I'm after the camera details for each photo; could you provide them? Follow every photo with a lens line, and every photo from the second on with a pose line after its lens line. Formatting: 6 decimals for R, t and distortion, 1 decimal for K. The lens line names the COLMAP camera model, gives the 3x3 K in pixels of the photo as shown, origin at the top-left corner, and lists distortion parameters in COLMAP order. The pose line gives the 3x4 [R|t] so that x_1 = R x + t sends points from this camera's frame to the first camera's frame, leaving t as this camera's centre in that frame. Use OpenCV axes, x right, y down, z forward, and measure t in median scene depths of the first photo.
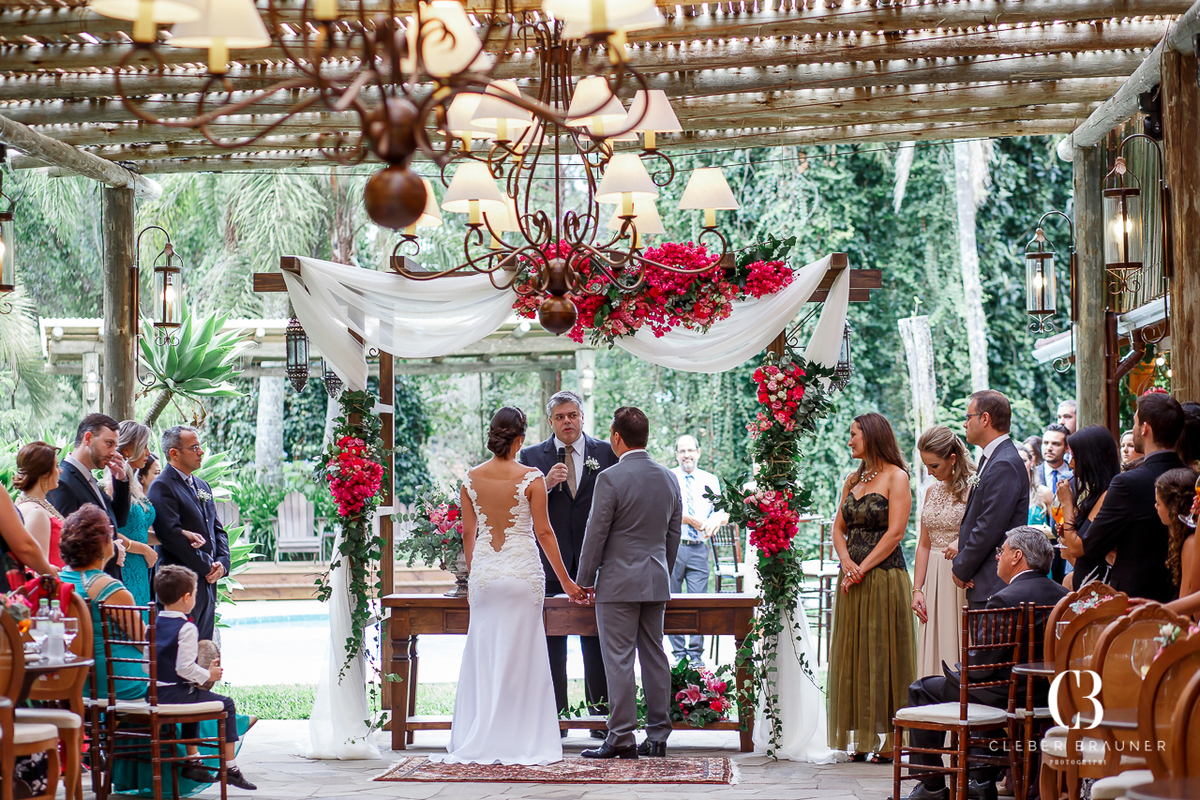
lens RADIAL K [[2817.3, 0, 584.8], [0, 2817.3, 401.2], [0, 0, 1]] dist [-0.051051, -0.773980]
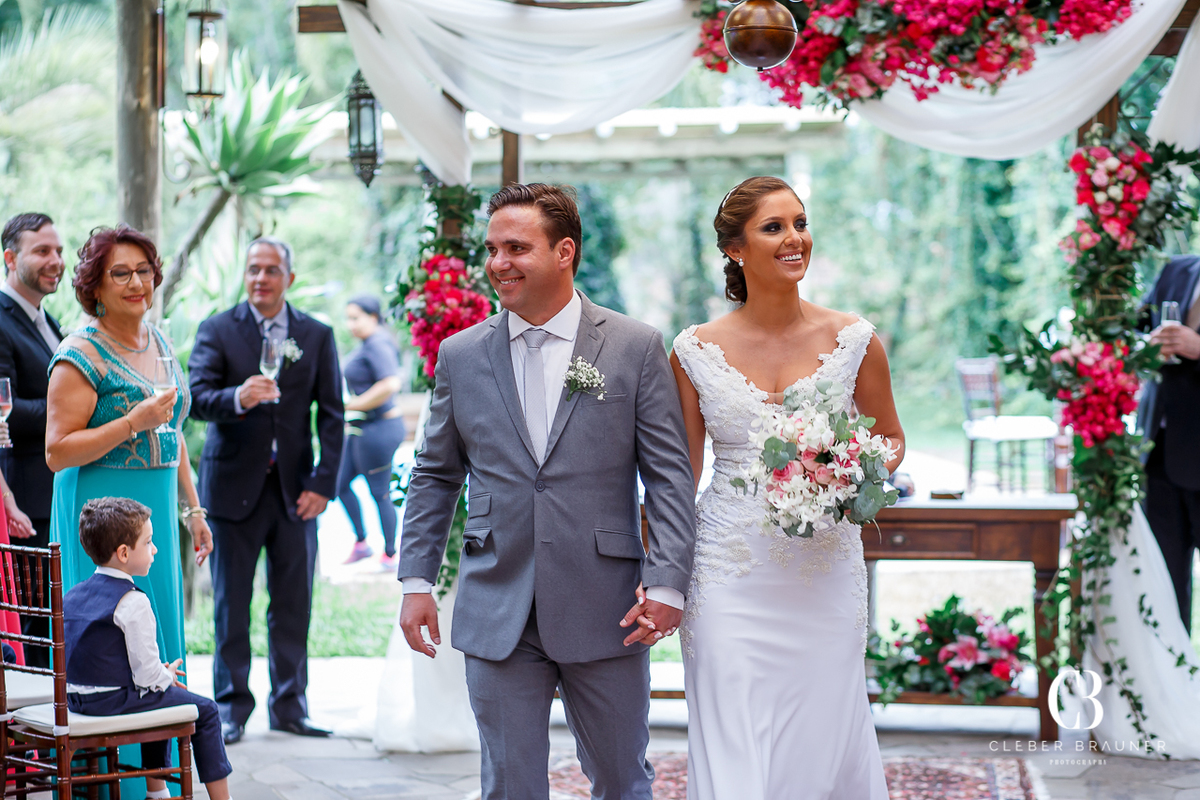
lens RADIAL K [[2817.3, 0, 584.8], [0, 2817.3, 401.2], [0, 0, 1]] dist [-0.051051, -0.773980]
pose [[0.997220, 0.007495, -0.074136, -0.002035], [-0.002633, 0.997851, 0.065466, 0.003557], [0.074467, -0.065089, 0.995097, 0.354319]]
